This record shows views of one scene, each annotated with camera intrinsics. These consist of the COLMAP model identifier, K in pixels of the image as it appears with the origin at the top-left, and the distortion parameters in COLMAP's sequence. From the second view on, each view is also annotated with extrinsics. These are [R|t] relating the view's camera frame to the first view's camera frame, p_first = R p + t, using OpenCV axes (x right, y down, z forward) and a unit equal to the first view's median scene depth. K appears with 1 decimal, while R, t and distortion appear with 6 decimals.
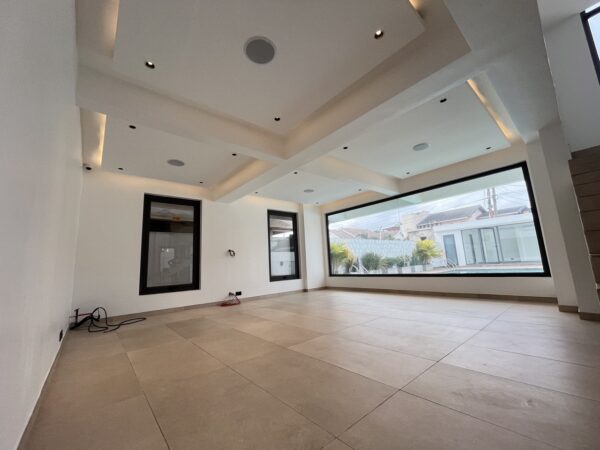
lens RADIAL K [[243.1, 0, 298.4], [0, 243.1, 225.9], [0, 0, 1]] dist [-0.004105, -0.001186]
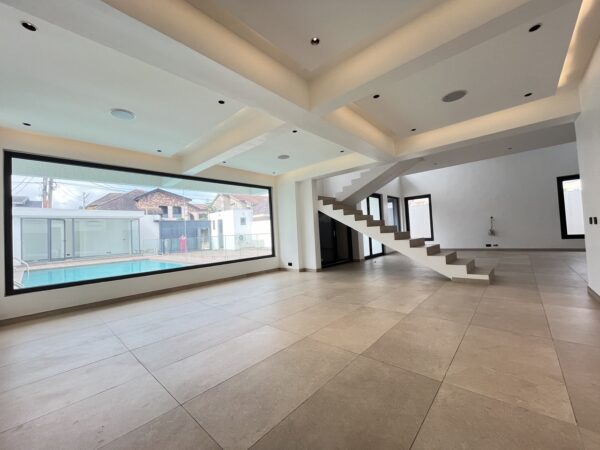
lens RADIAL K [[243.1, 0, 299.3], [0, 243.1, 225.4], [0, 0, 1]] dist [-0.004105, -0.001186]
pose [[-0.133807, 0.093107, 0.986624, -0.184476], [-0.100879, 0.989125, -0.107024, 0.037765], [-0.985860, -0.113850, -0.122959, 0.263089]]
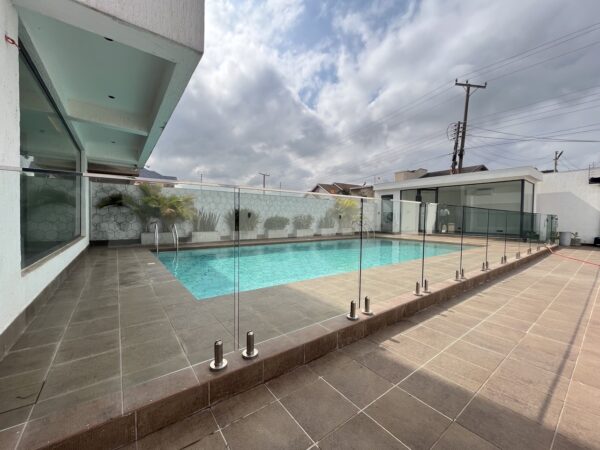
lens RADIAL K [[243.1, 0, 300.9], [0, 243.1, 224.1], [0, 0, 1]] dist [-0.004105, -0.001186]
pose [[0.996582, 0.068324, -0.046437, 0.399729], [-0.058319, 0.979993, 0.190296, -0.006999], [0.058509, -0.186937, 0.980628, 0.155824]]
